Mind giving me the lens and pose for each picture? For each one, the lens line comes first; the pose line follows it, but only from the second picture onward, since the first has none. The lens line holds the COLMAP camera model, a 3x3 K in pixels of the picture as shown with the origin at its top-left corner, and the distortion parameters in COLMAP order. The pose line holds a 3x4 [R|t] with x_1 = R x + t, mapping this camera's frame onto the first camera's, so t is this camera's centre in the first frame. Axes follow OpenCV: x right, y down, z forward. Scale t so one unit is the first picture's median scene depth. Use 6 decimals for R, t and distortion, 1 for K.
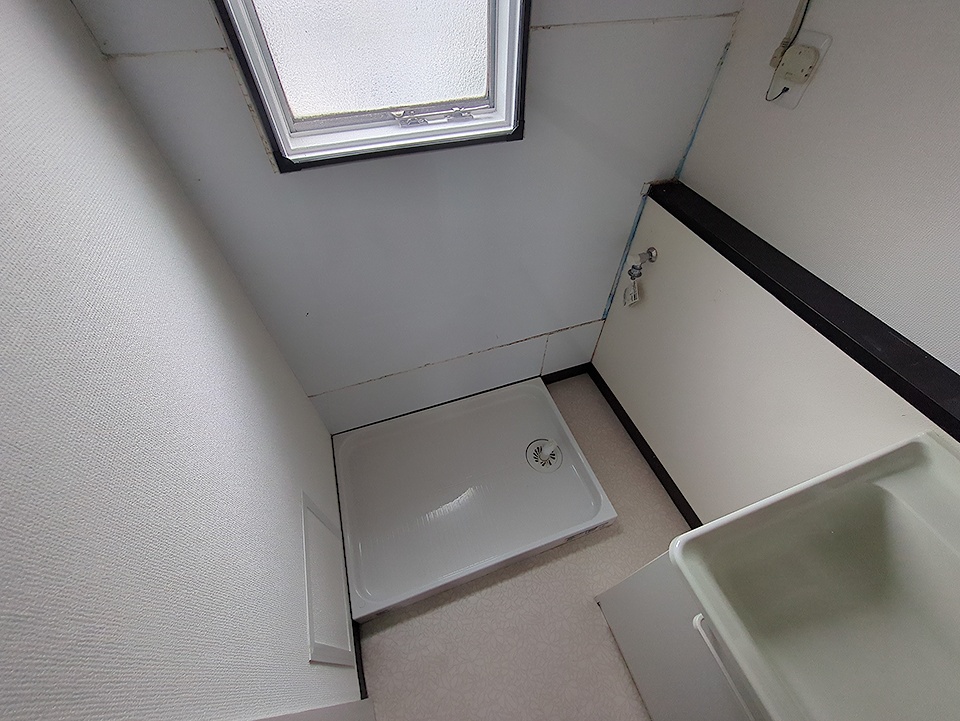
lens RADIAL K [[378.1, 0, 482.1], [0, 378.1, 359.5], [0, 0, 1]] dist [-0.004862, 0.002308]
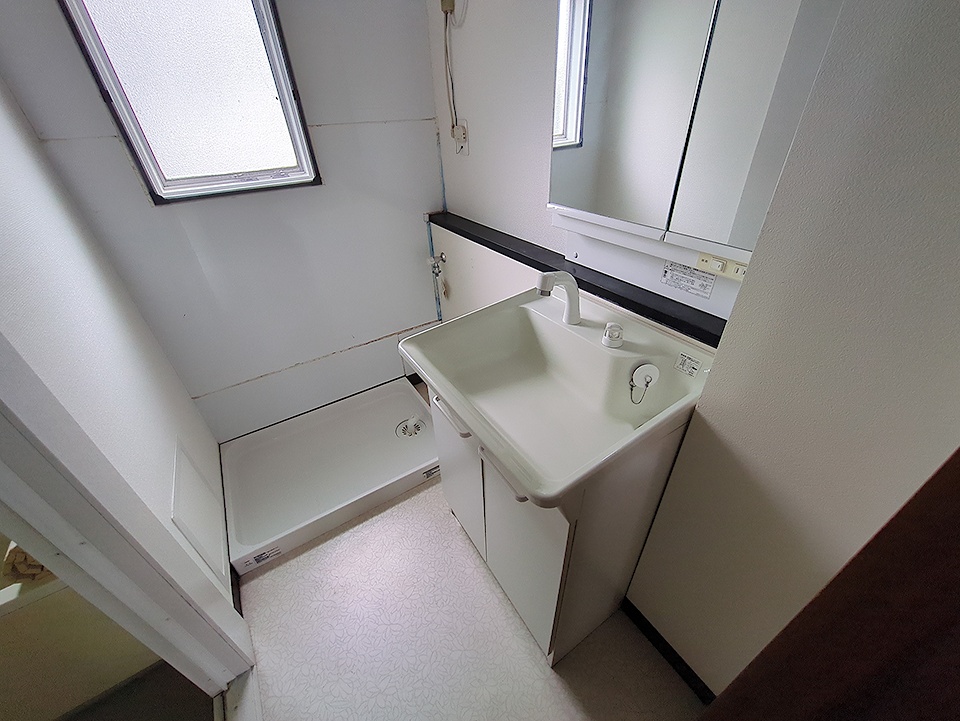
lens RADIAL K [[378.1, 0, 482.1], [0, 378.1, 359.5], [0, 0, 1]] dist [-0.004862, 0.002308]
pose [[0.970782, -0.164934, 0.174294, 0.299053], [0.207750, 0.941183, -0.266486, 0.584929], [-0.120089, 0.294910, 0.947949, -0.347171]]
